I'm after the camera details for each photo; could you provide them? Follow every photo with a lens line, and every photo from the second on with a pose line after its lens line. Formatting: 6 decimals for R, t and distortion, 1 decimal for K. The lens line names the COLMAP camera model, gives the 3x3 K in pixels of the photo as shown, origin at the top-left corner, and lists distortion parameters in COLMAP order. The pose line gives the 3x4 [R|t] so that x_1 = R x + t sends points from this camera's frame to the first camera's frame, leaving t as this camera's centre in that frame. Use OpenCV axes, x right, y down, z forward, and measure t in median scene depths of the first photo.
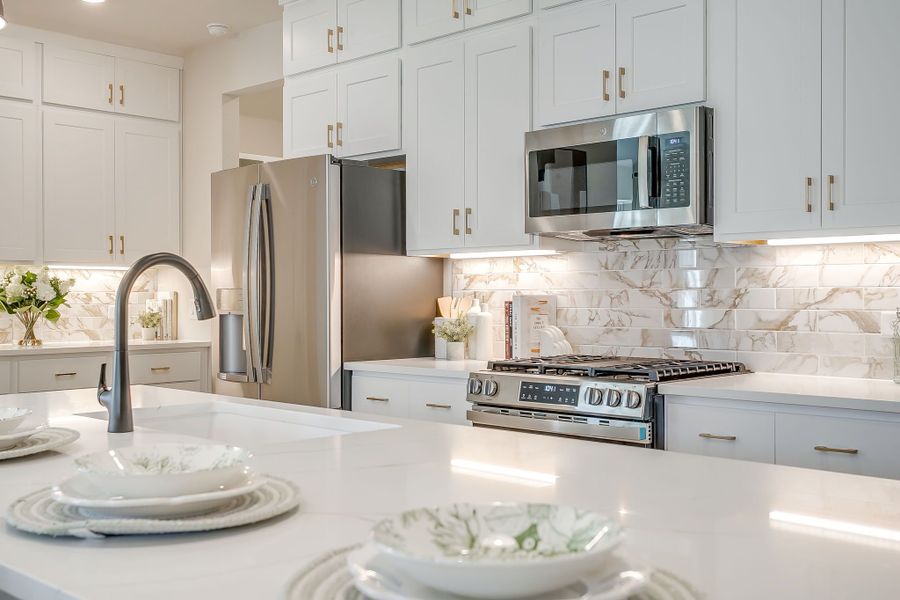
lens RADIAL K [[986.0, 0, 449.9], [0, 986.0, 282.7], [0, 0, 1]] dist [0.015437, 0.023074]
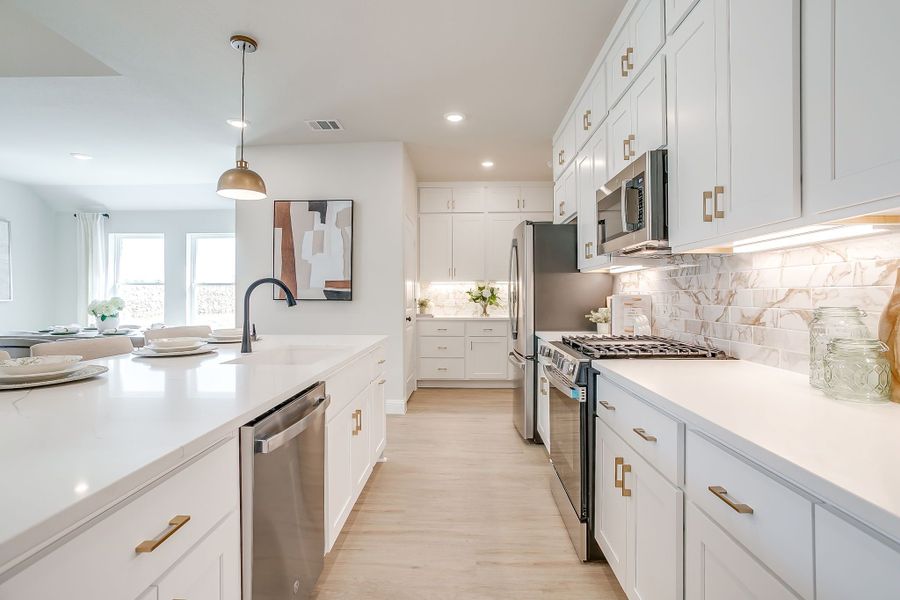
lens RADIAL K [[435.1, 0, 444.4], [0, 435.1, 294.6], [0, 0, 1]] dist [-0.053734, 0.031223]
pose [[0.661892, -0.002891, -0.749593, 0.418345], [0.014263, 0.999860, 0.008738, 0.002282], [0.749463, -0.016475, 0.661841, 0.355727]]
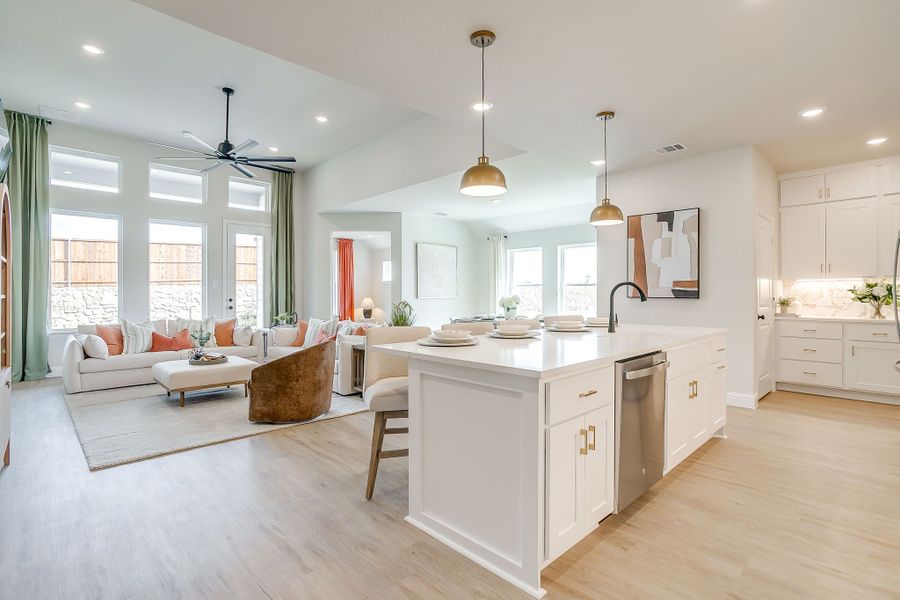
lens RADIAL K [[434.1, 0, 449.3], [0, 434.1, 295.1], [0, 0, 1]] dist [-0.050862, 0.027859]
pose [[-0.038778, 0.001216, -0.999247, 0.670788], [0.018704, 0.999825, 0.000491, 0.000142], [0.999073, -0.018671, -0.038794, 0.252724]]
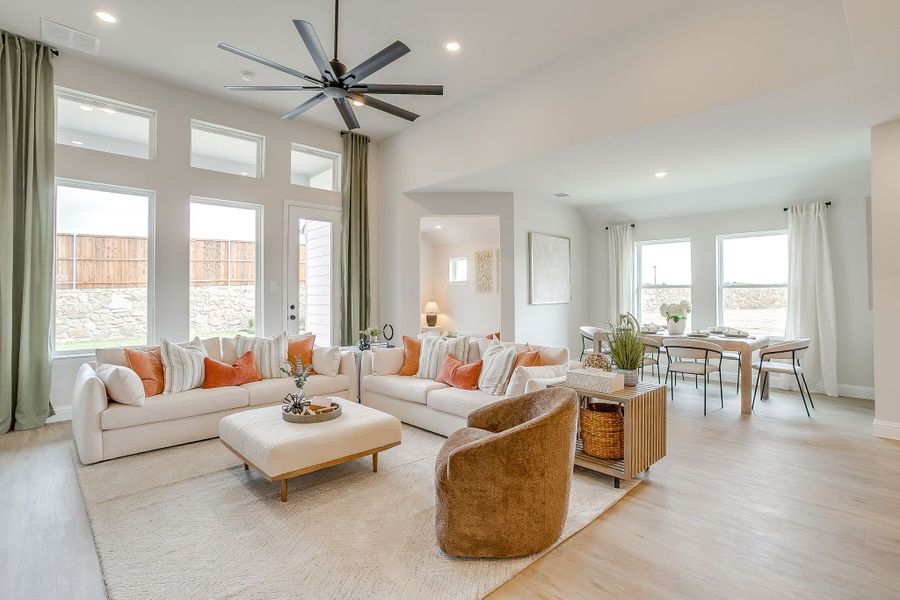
lens RADIAL K [[439.8, 0, 450.8], [0, 439.8, 290.9], [0, 0, 1]] dist [-0.058040, 0.030803]
pose [[-0.043763, -0.010685, -0.998985, 0.209916], [0.019281, 0.999748, -0.011538, -0.022447], [0.998856, -0.019766, -0.043546, -0.221805]]
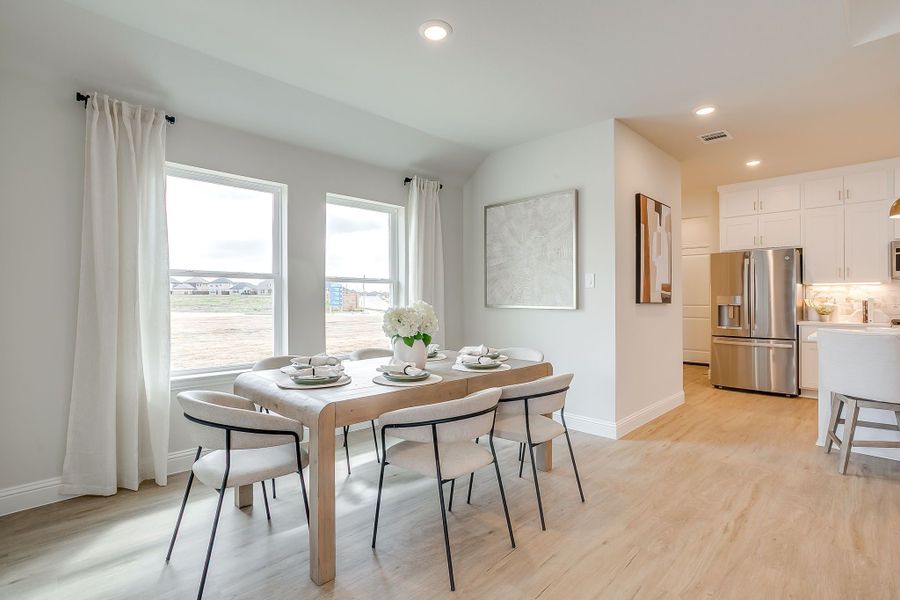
lens RADIAL K [[434.1, 0, 449.3], [0, 434.1, 295.1], [0, 0, 1]] dist [-0.050862, 0.027859]
pose [[0.999739, -0.000892, -0.022814, -1.149524], [0.001108, 0.999954, 0.009487, -0.010218], [0.022805, -0.009510, 0.999695, -0.252858]]
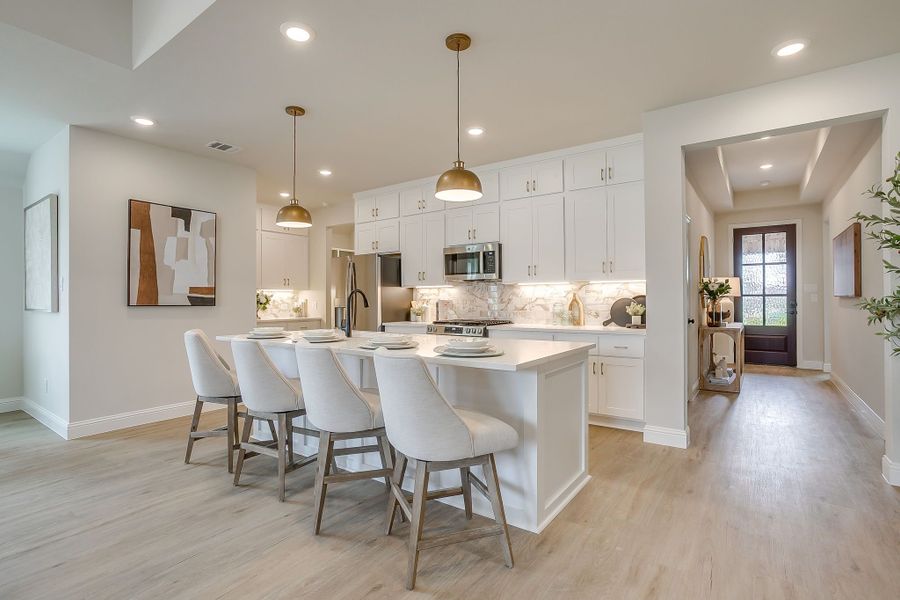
lens RADIAL K [[439.8, 0, 450.8], [0, 439.8, 290.9], [0, 0, 1]] dist [-0.058040, 0.030803]
pose [[0.989168, -0.002145, 0.146775, -0.104456], [0.002963, 0.999981, -0.005350, -0.009258], [-0.146761, 0.005727, 0.989155, -0.377044]]
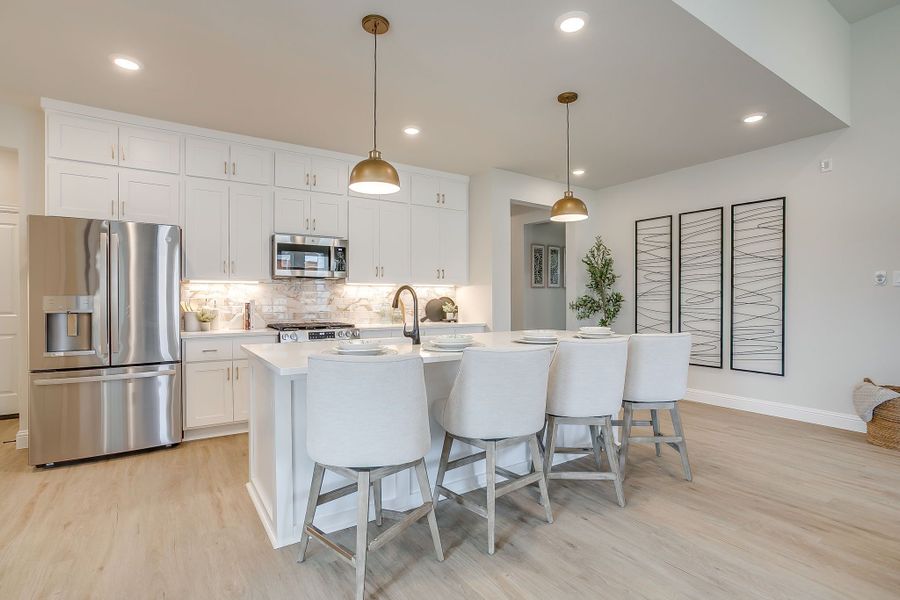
lens RADIAL K [[435.0, 0, 447.7], [0, 435.0, 300.1], [0, 0, 1]] dist [-0.053335, 0.028710]
pose [[0.214824, -0.000945, 0.976652, -0.869769], [-0.013190, 0.999906, 0.003868, 0.002107], [-0.976564, -0.013713, 0.214791, 0.330536]]
